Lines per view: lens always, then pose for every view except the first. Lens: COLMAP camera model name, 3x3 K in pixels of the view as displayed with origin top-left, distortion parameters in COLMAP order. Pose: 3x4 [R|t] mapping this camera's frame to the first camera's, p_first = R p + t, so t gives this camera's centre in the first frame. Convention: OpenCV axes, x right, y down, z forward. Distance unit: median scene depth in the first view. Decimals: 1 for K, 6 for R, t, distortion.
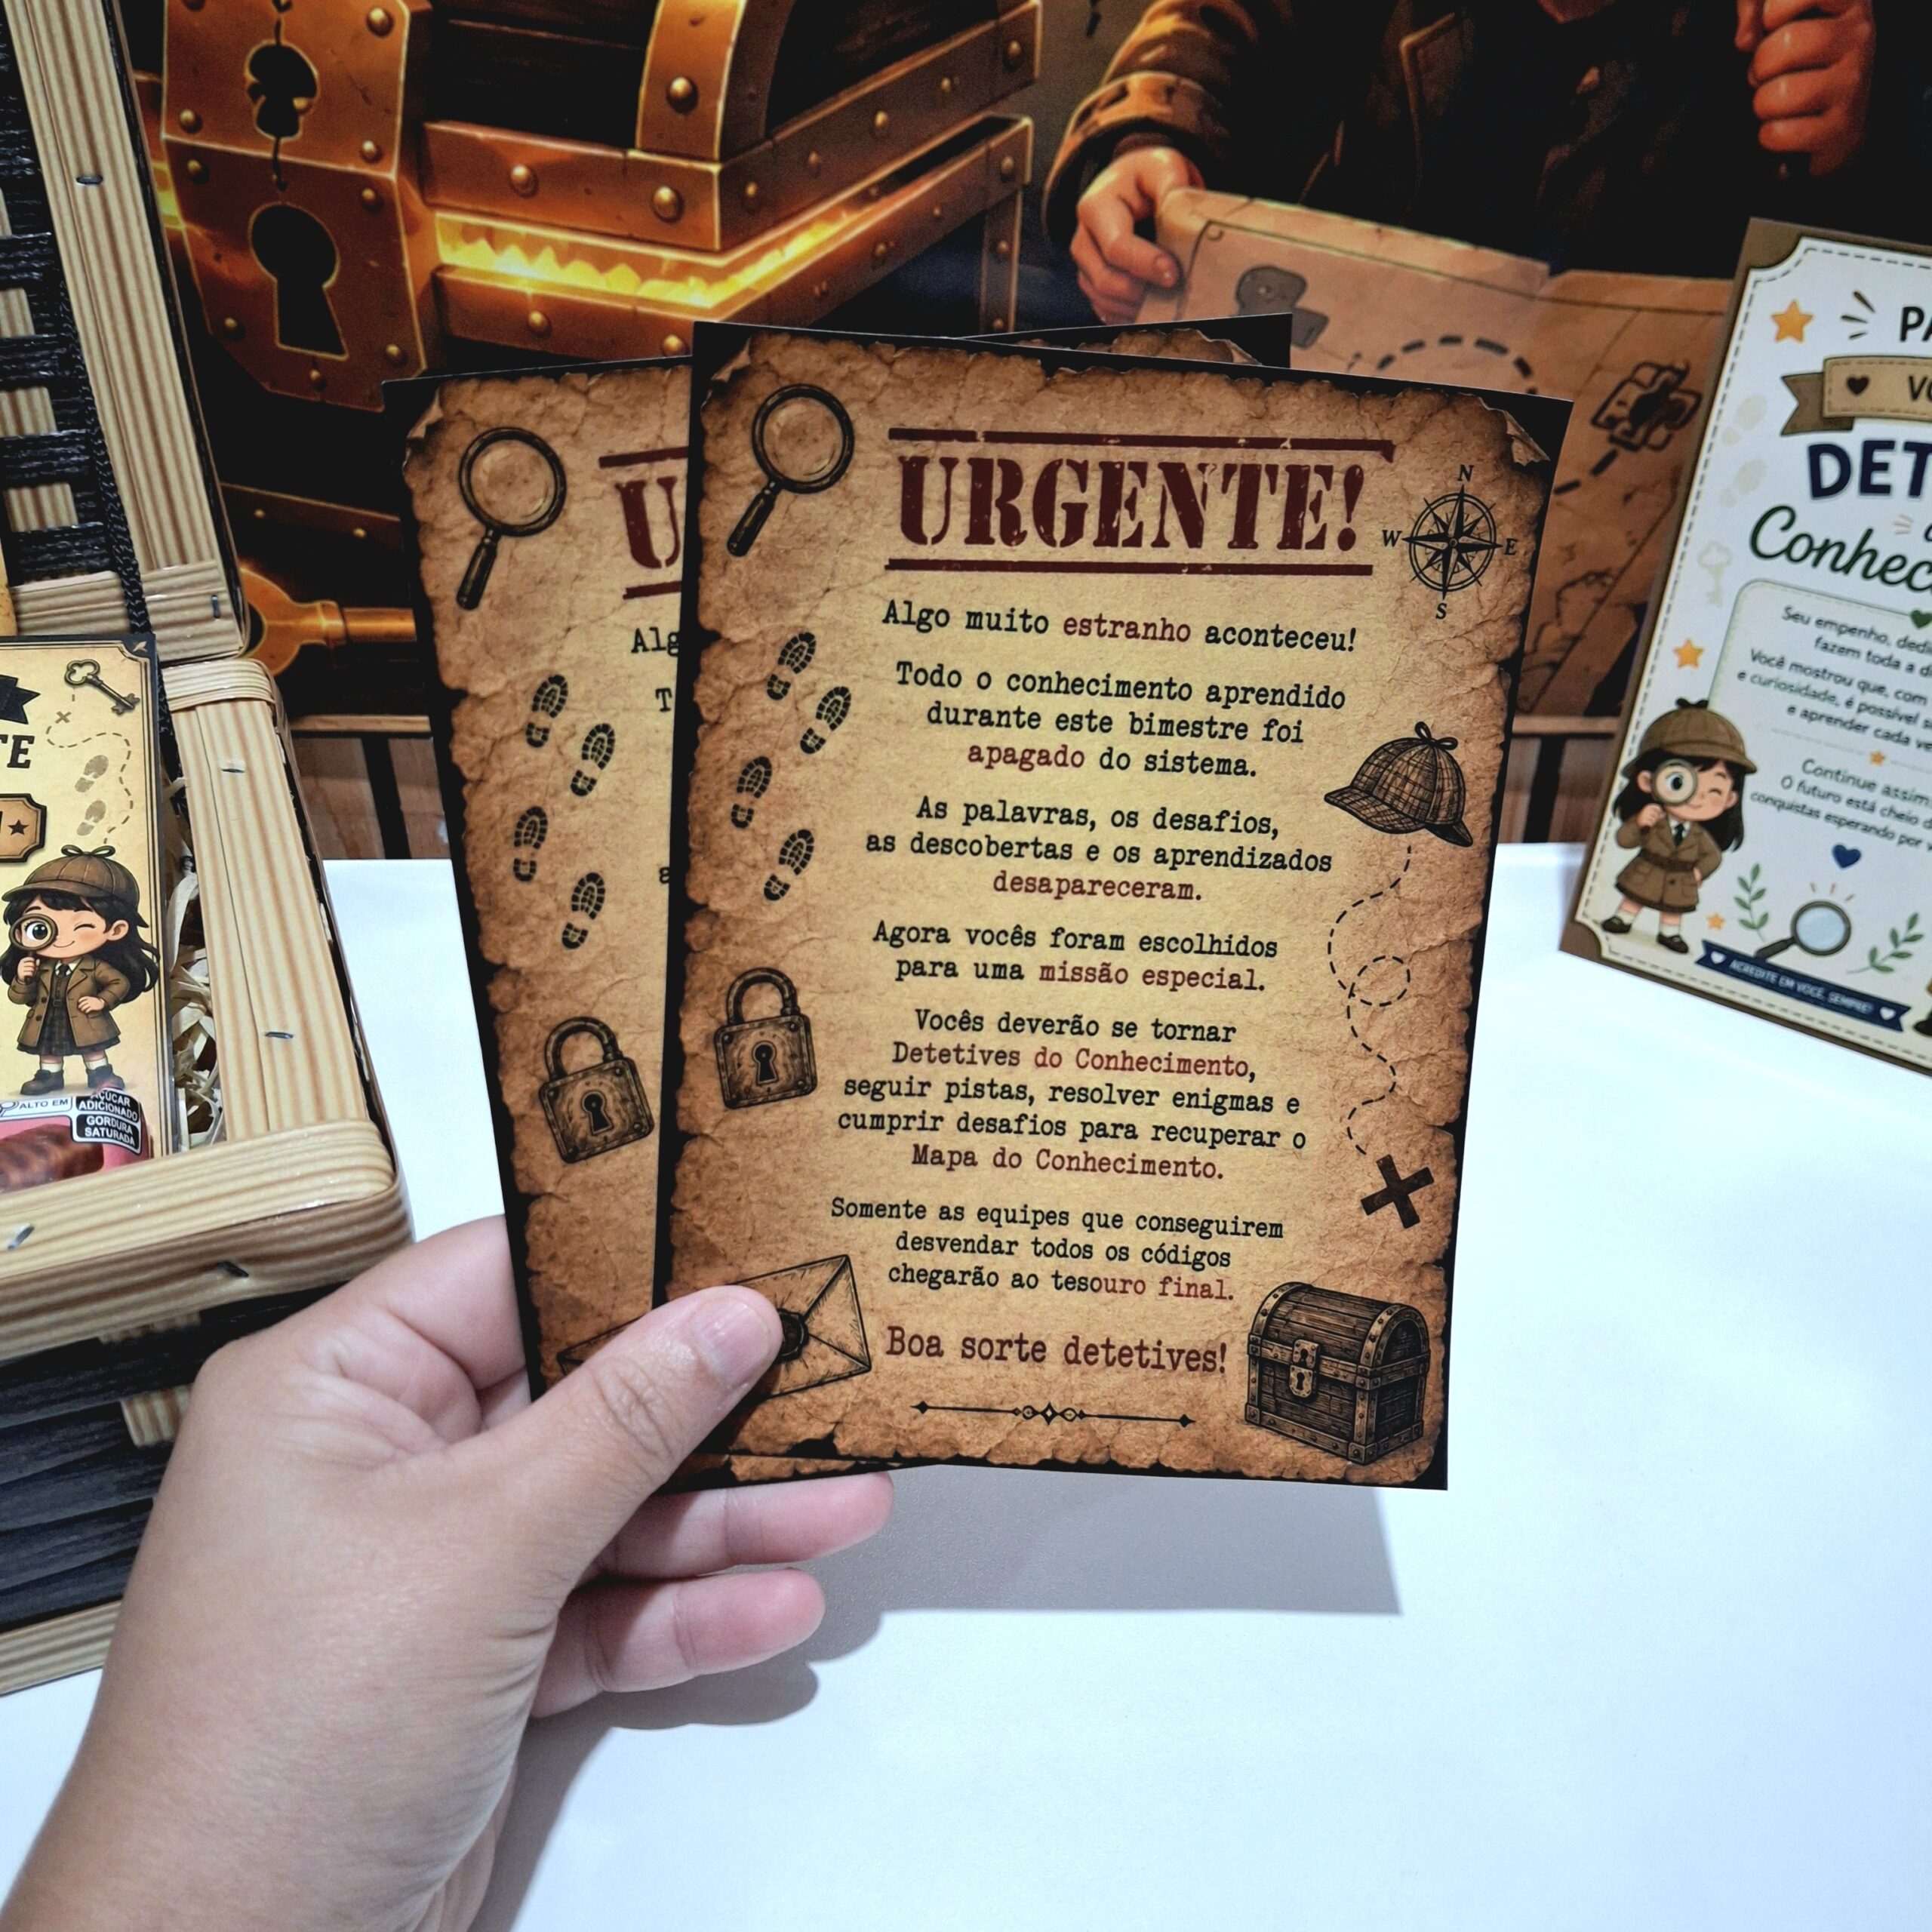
lens RADIAL K [[1854.6, 0, 975.5], [0, 1854.6, 975.3], [0, 0, 1]] dist [-0.027197, -0.020362]
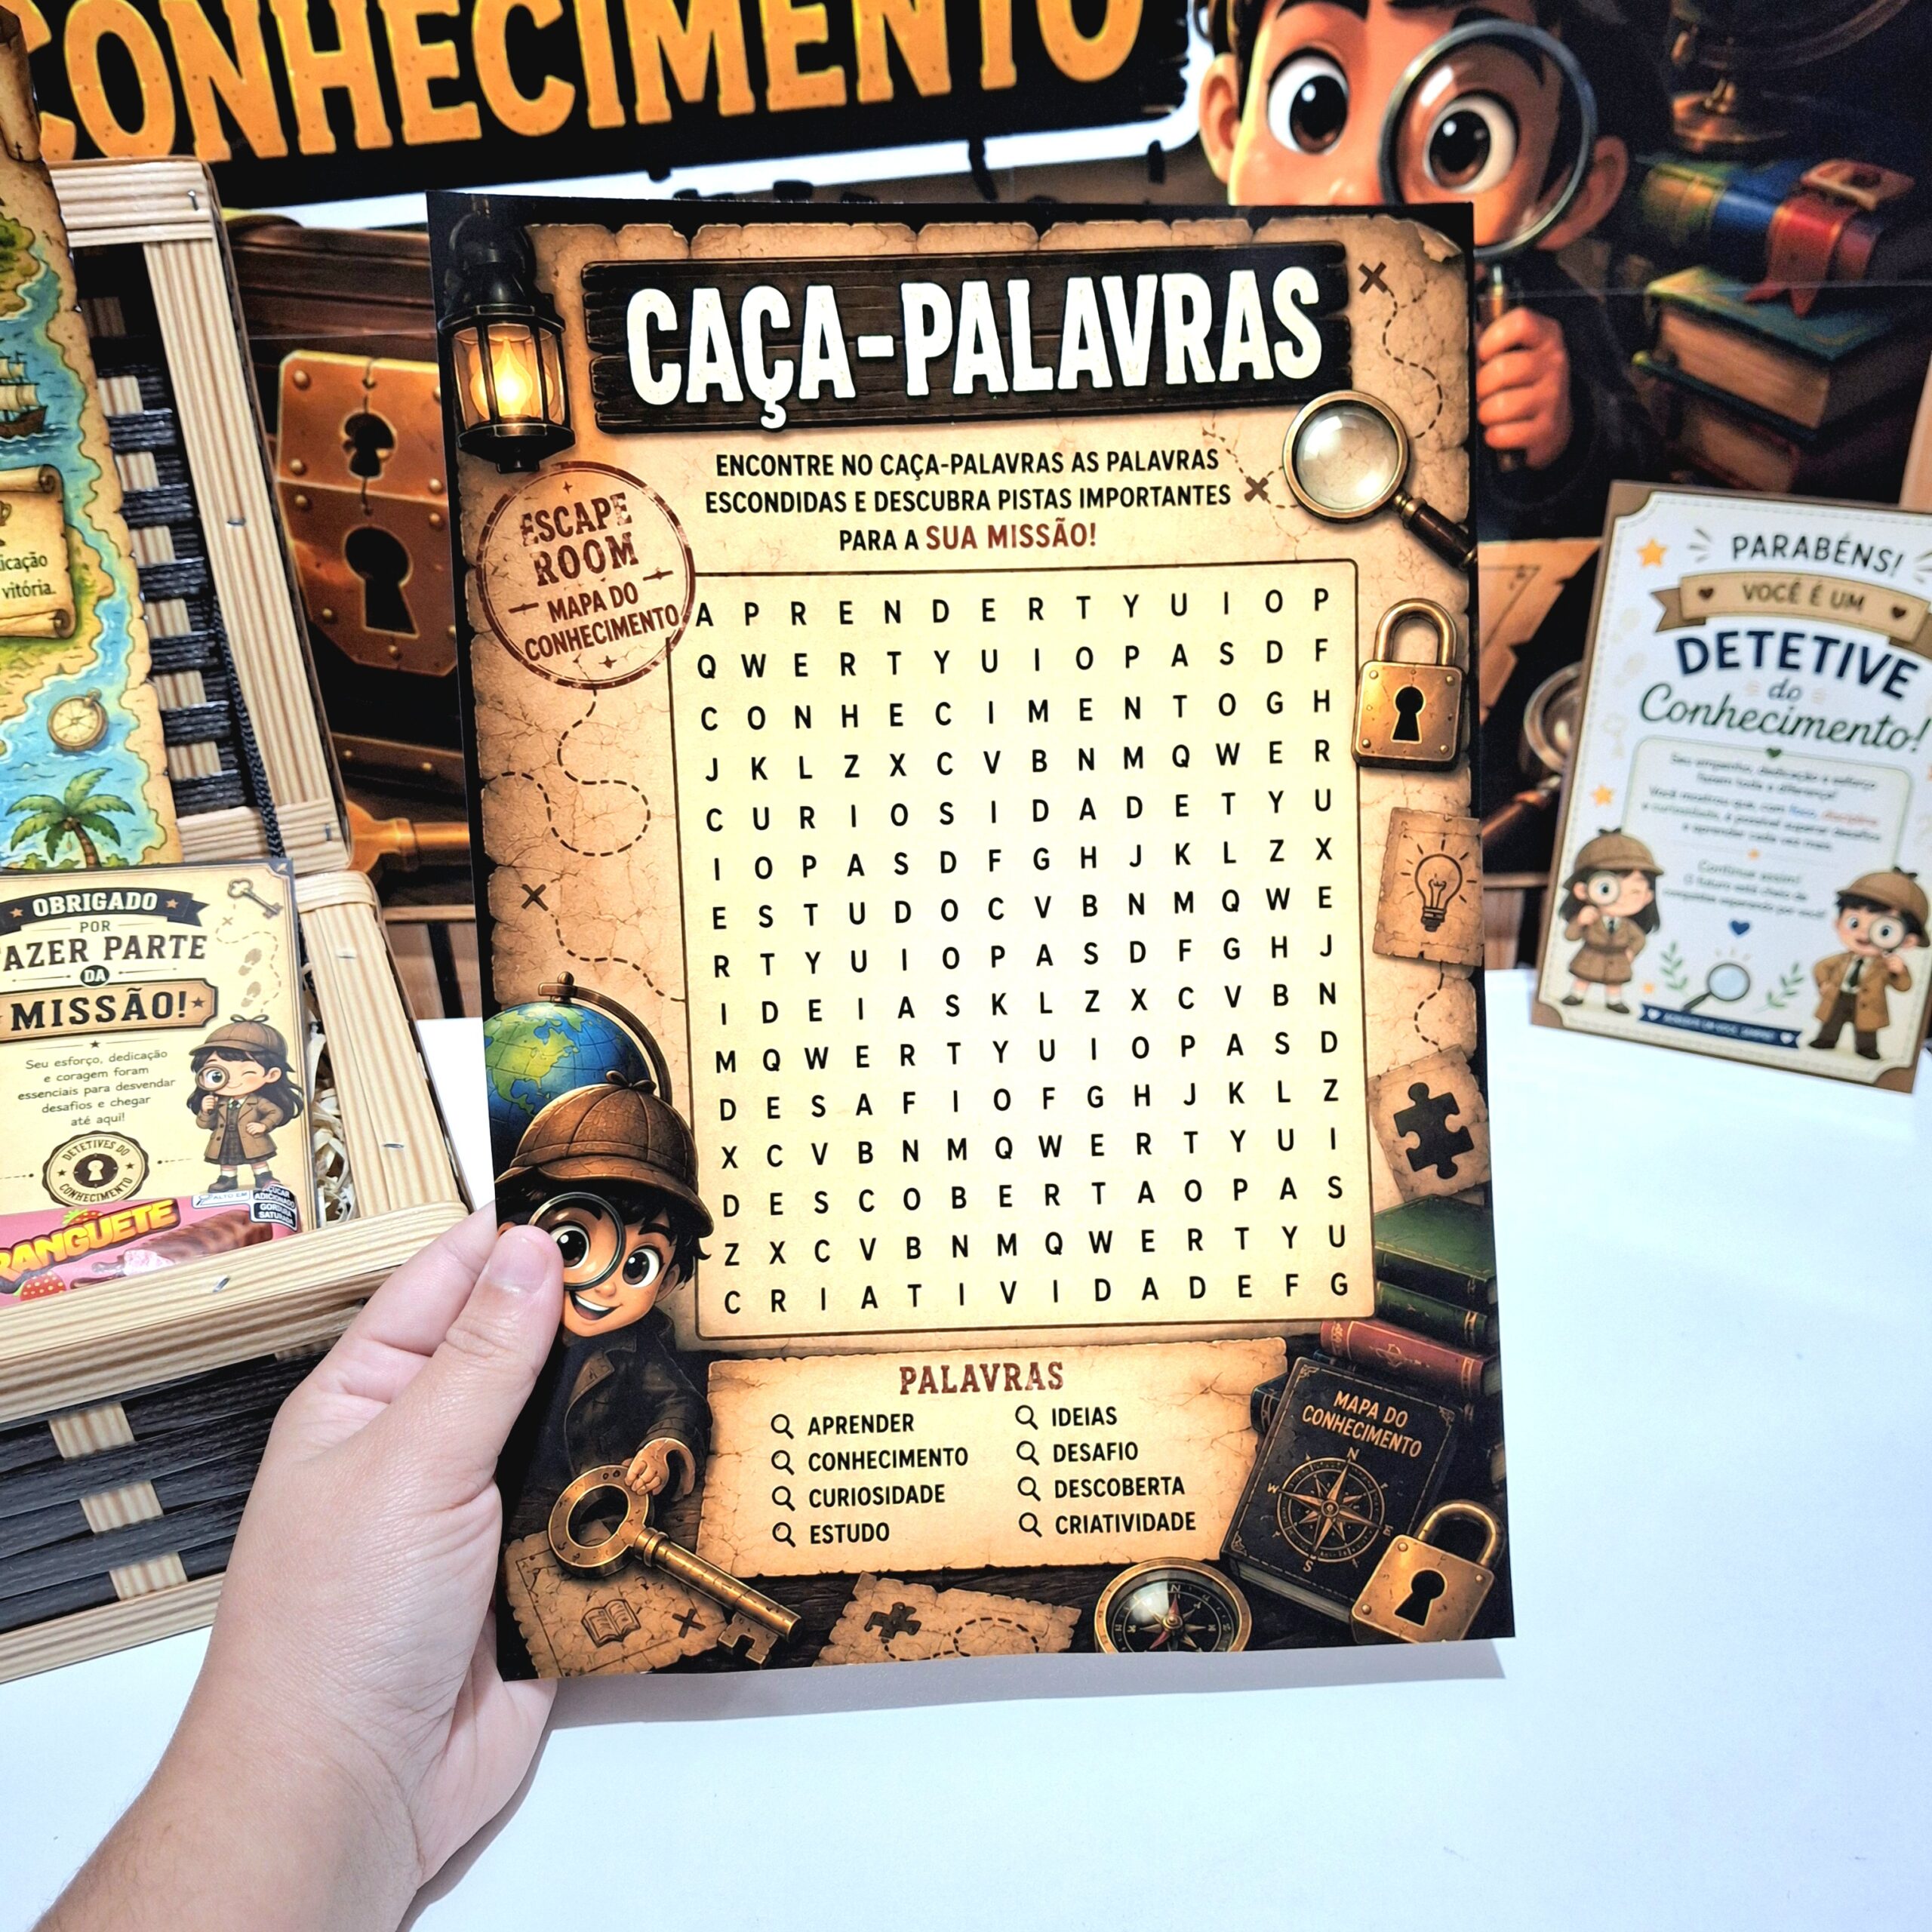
lens RADIAL K [[1850.5, 0, 968.1], [0, 1850.5, 931.8], [0, 0, 1]] dist [-0.007033, -0.006752]
pose [[0.999460, -0.032294, -0.006143, 0.065385], [0.031463, 0.993879, -0.105898, 0.031531], [0.009525, 0.105648, 0.994358, -0.374371]]
